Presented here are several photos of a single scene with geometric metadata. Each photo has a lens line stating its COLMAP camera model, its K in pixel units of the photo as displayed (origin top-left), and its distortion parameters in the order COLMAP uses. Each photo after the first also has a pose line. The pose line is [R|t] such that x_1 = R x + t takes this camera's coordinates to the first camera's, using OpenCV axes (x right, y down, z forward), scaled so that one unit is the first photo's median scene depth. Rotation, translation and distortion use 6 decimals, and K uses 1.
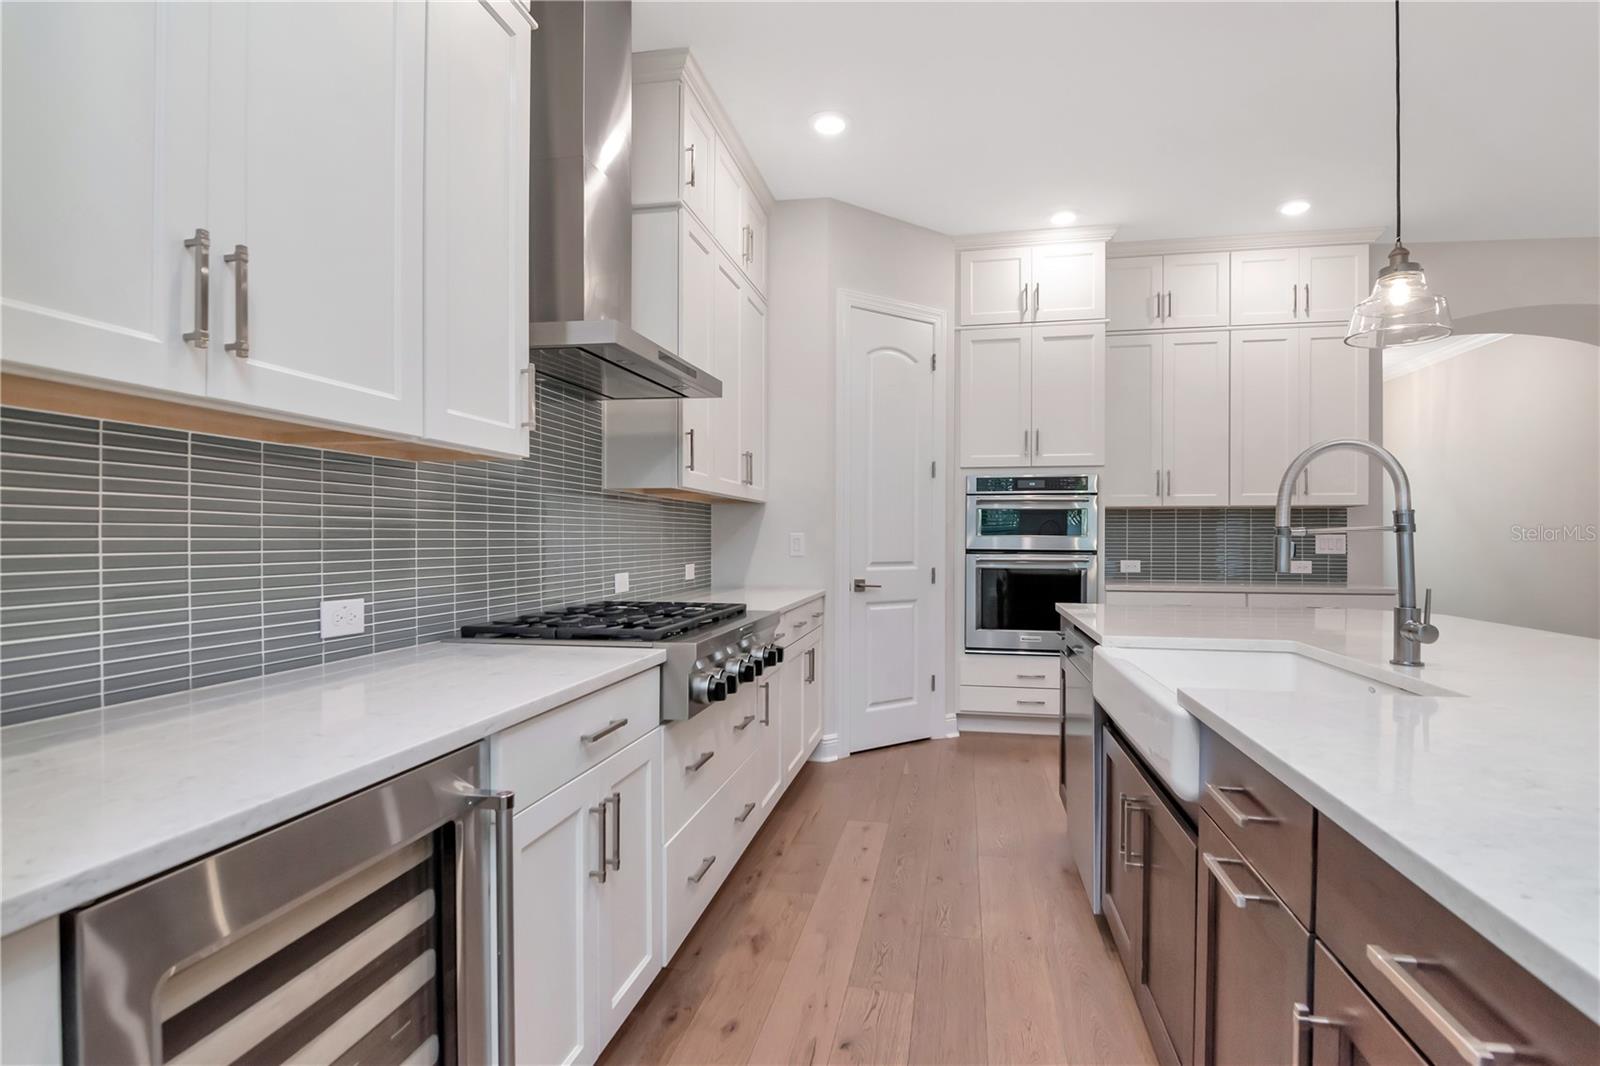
lens RADIAL K [[781.4, 0, 807.3], [0, 781.4, 541.4], [0, 0, 1]] dist [0.001139, -0.012011]
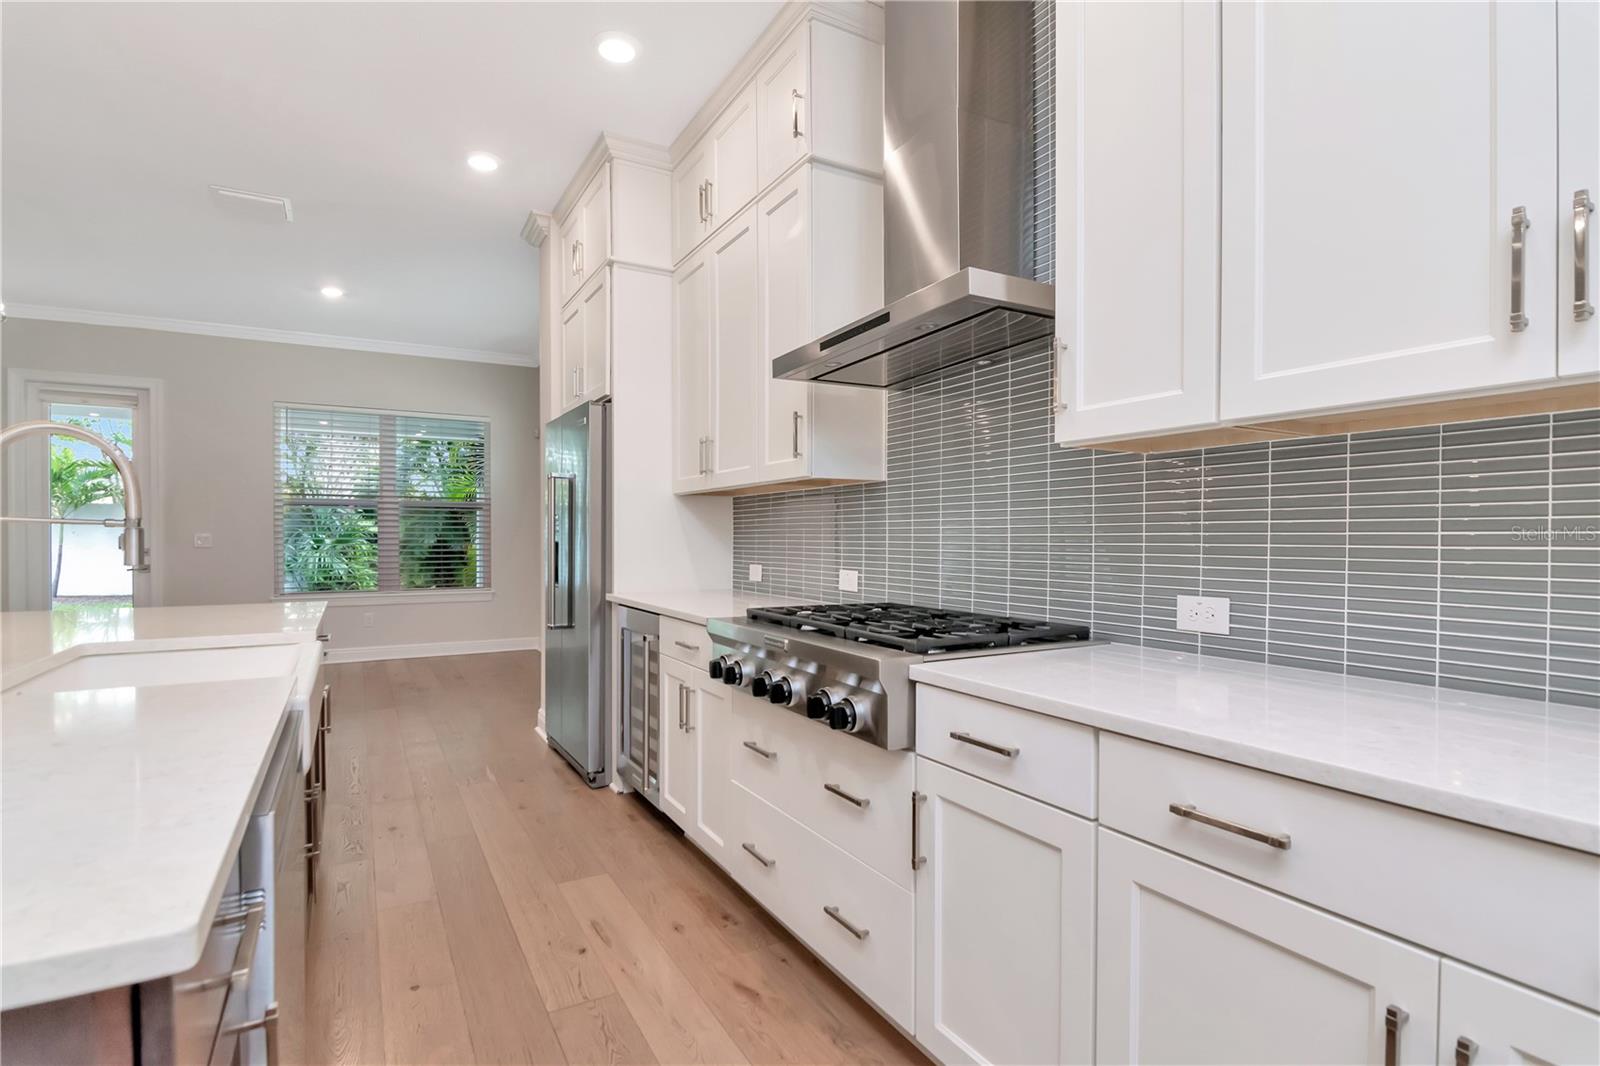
lens RADIAL K [[787.8, 0, 803.6], [0, 787.8, 545.8], [0, 0, 1]] dist [-0.000053, -0.000339]
pose [[-0.757029, 0.002030, -0.653378, 0.359148], [-0.007927, 0.999893, 0.012291, 0.000261], [0.653333, 0.014483, -0.756932, 1.311191]]
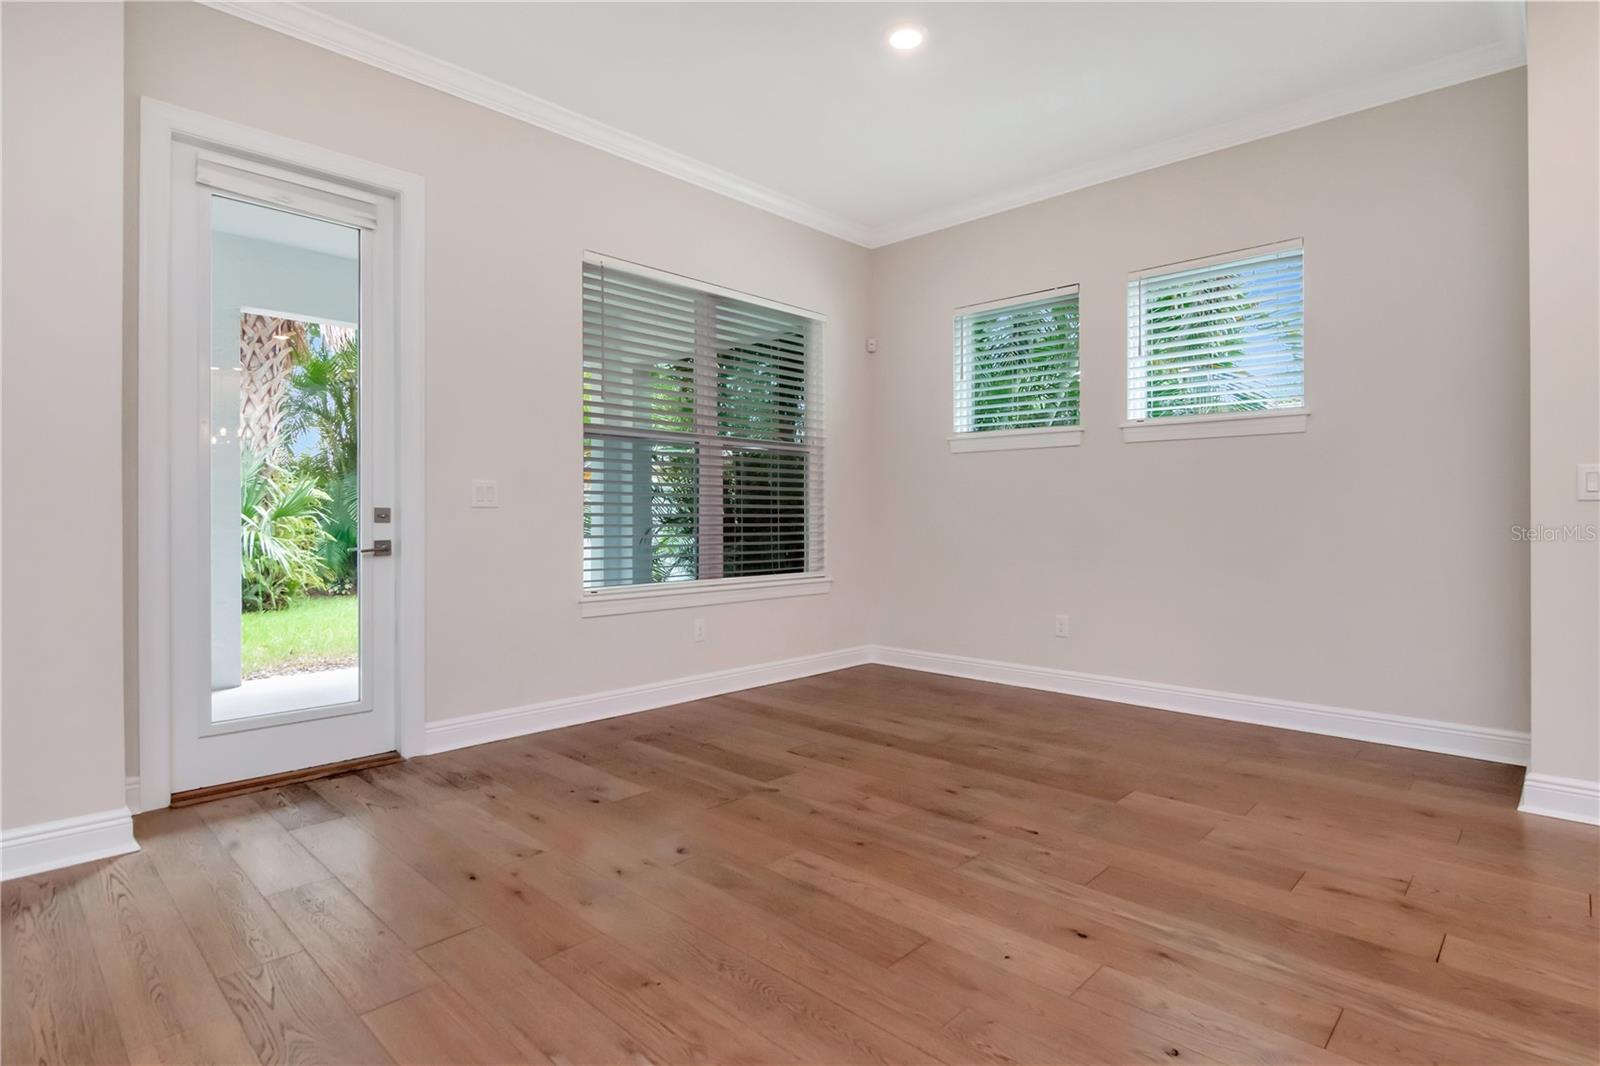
lens RADIAL K [[820.8, 0, 820.4], [0, 820.8, 518.8], [0, 0, 1]] dist [-0.000793, 0.000268]
pose [[-0.533835, 0.000384, -0.845589, 0.979577], [-0.007319, 0.999960, 0.005075, 0.055219], [0.845557, 0.008898, -0.533811, -0.439048]]
